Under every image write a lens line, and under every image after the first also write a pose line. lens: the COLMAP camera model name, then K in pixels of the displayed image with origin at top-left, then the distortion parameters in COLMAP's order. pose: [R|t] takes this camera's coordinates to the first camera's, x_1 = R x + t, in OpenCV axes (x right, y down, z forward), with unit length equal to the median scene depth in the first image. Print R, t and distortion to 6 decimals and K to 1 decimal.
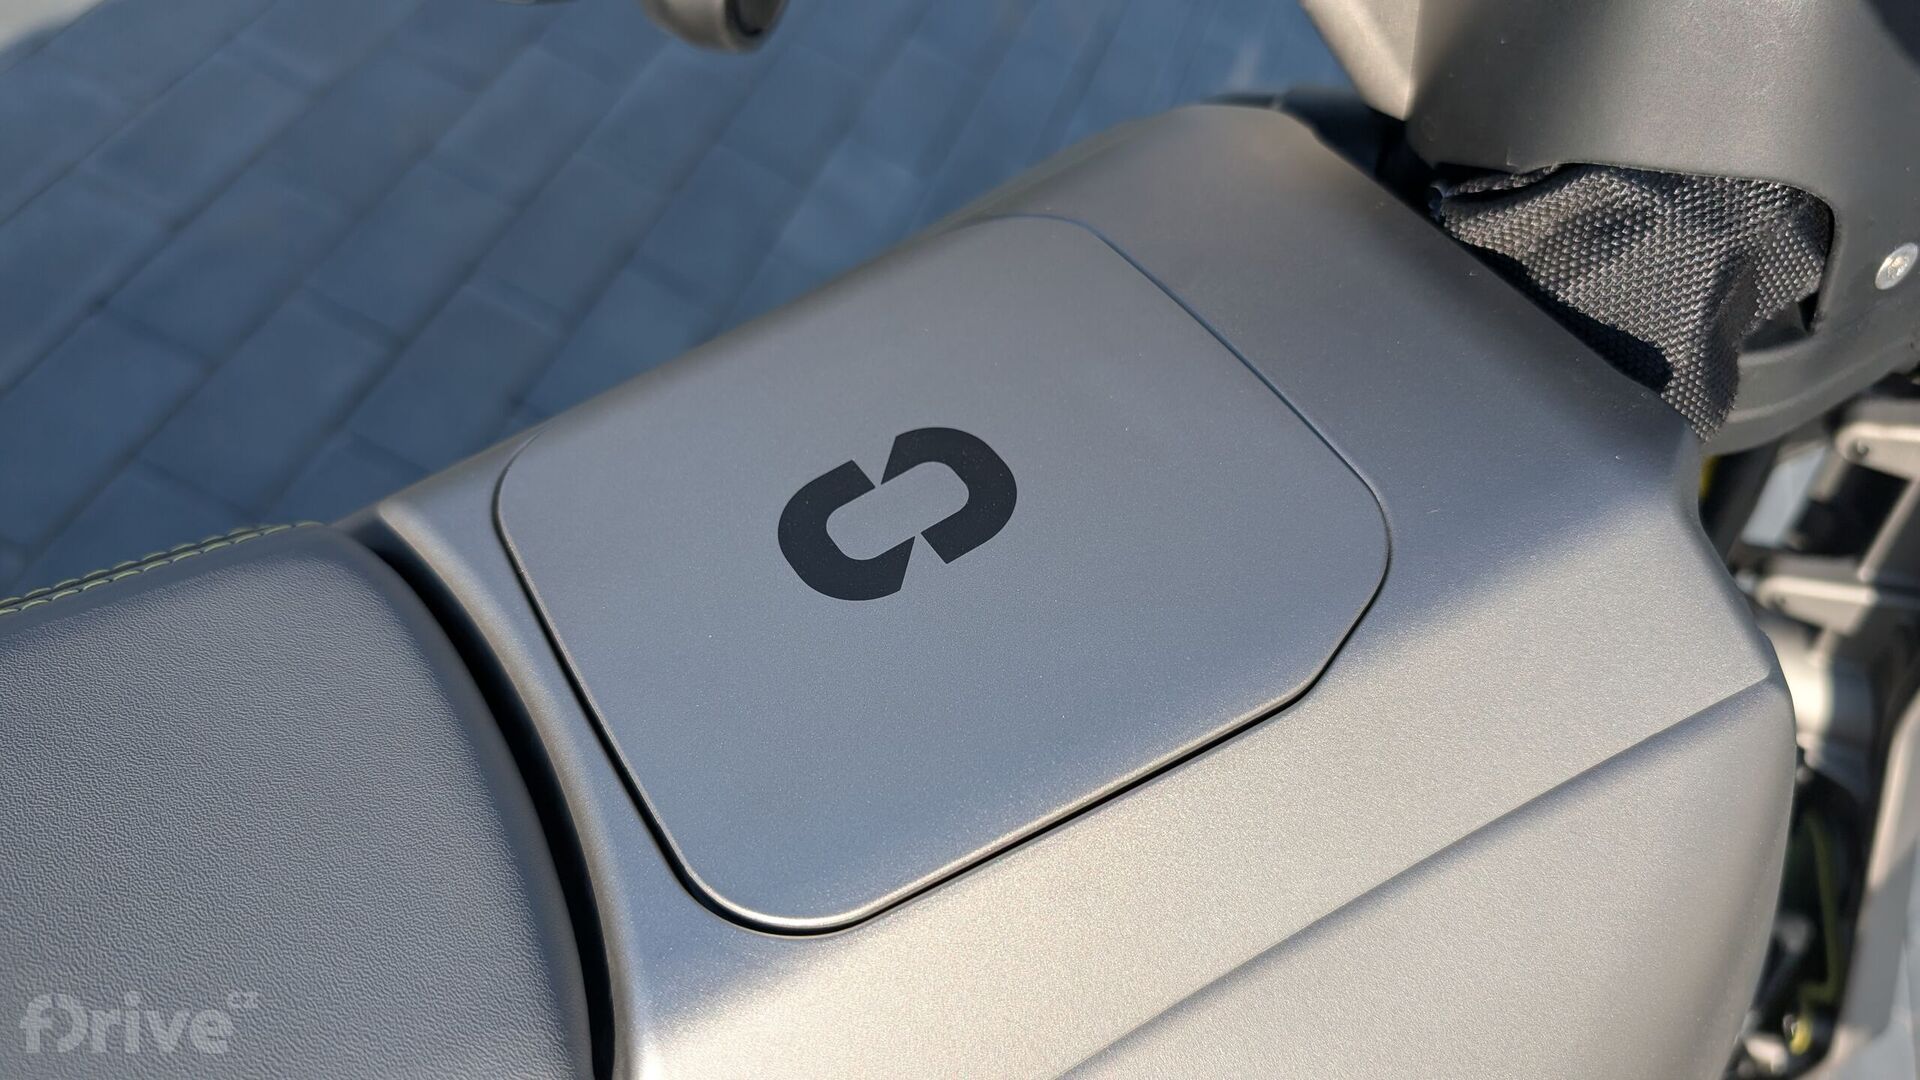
lens RADIAL K [[1452.4, 0, 952.5], [0, 1452.4, 532.0], [0, 0, 1]] dist [-0.006215, -0.011788]
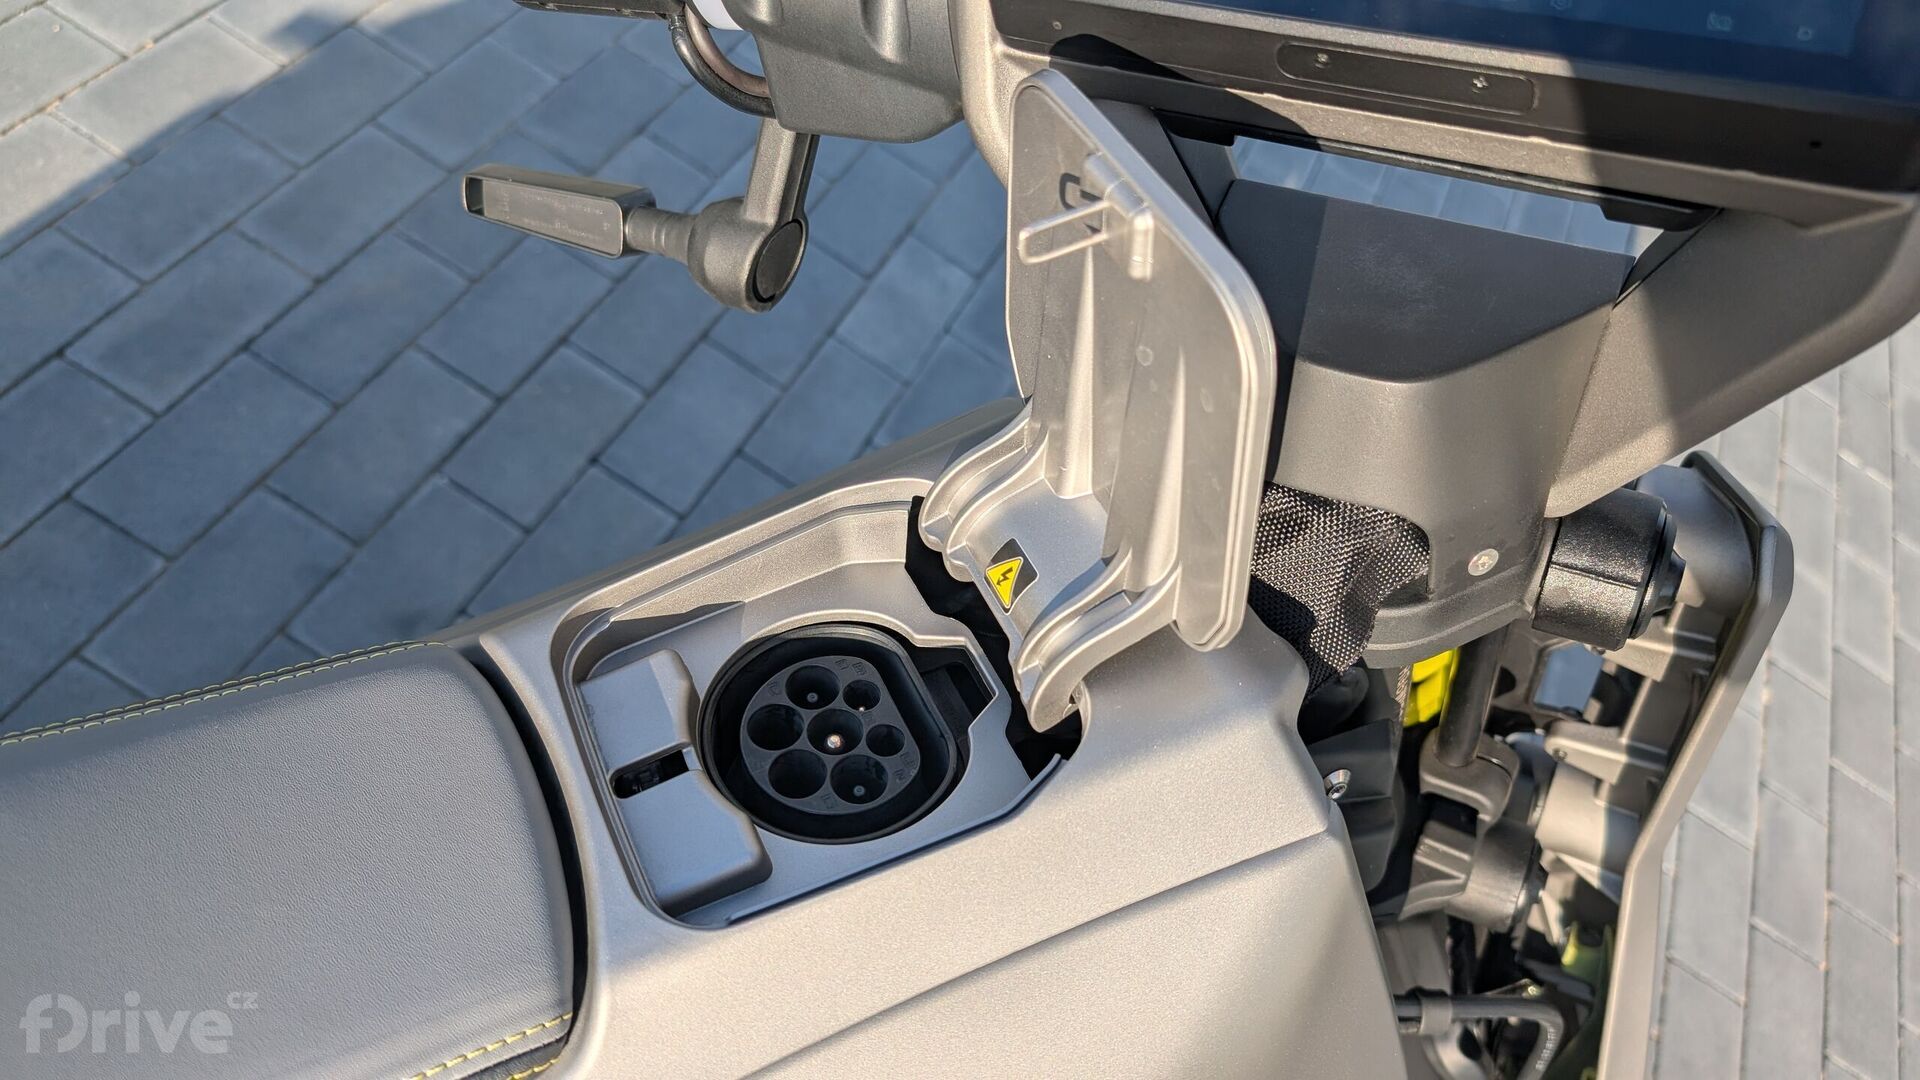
lens RADIAL K [[1429.5, 0, 957.7], [0, 1429.5, 548.9], [0, 0, 1]] dist [0.004721, -0.006097]
pose [[0.995175, 0.087995, -0.043403, 0.169798], [-0.088670, 0.995964, -0.013878, -0.126277], [0.042007, 0.017660, 0.998961, -0.499375]]
